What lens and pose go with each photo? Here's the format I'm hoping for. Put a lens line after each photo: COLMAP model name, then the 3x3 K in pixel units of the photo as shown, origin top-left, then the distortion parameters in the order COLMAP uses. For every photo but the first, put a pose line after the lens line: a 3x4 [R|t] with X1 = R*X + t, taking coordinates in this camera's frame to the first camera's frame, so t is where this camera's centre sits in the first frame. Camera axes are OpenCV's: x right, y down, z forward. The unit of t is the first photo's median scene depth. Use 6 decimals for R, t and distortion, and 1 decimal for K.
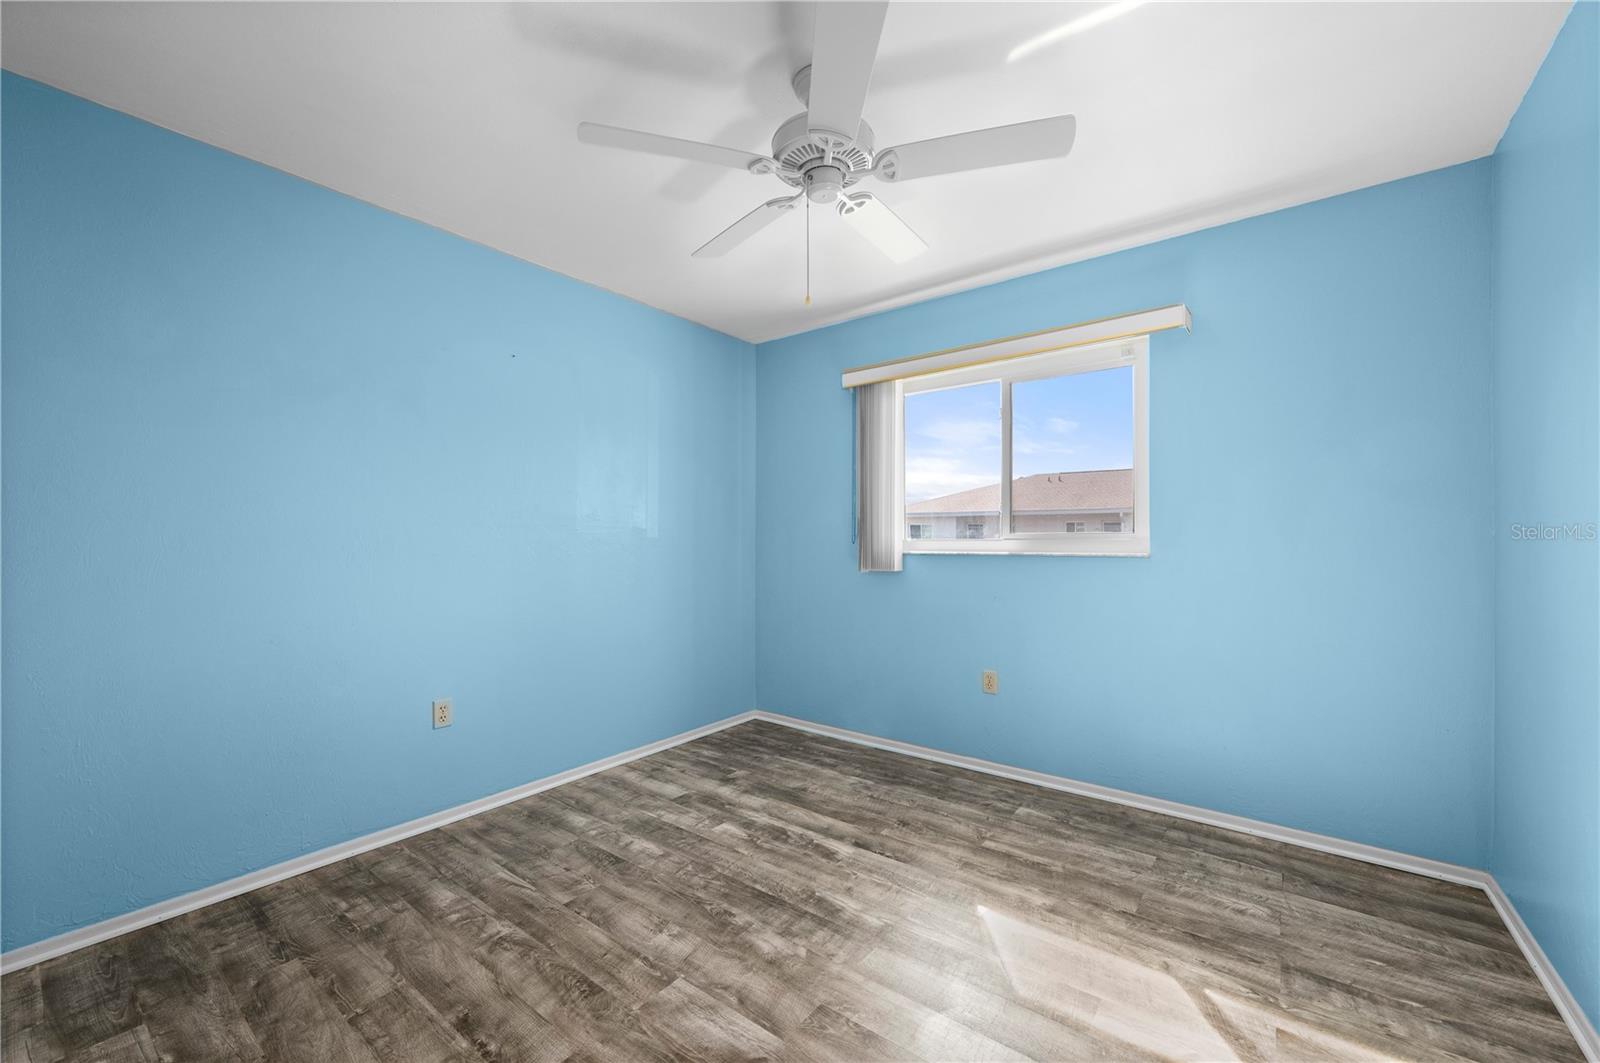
lens RADIAL K [[643.1, 0, 796.2], [0, 643.1, 532.8], [0, 0, 1]] dist [0.000643, -0.000187]
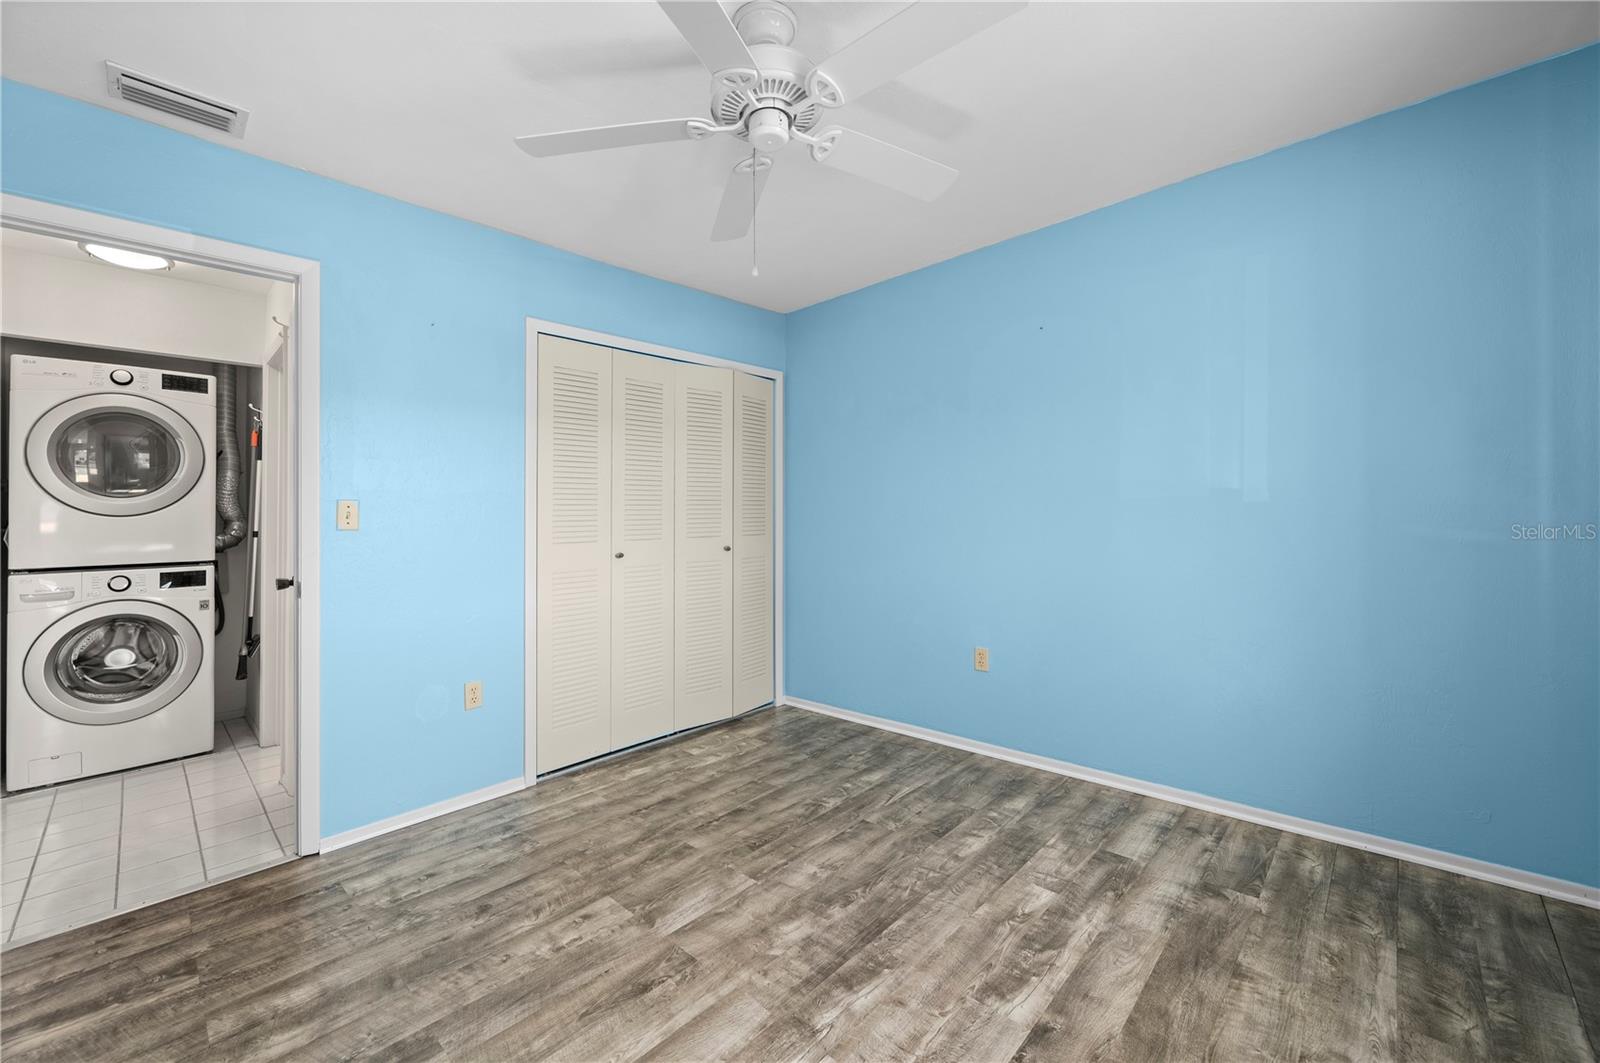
lens RADIAL K [[643.1, 0, 797.0], [0, 643.1, 523.9], [0, 0, 1]] dist [0.000643, -0.000187]
pose [[-0.108514, 0.012234, -0.994020, 0.692609], [0.036348, 0.999304, 0.008331, 0.011074], [0.993430, -0.035227, -0.108883, 0.852985]]
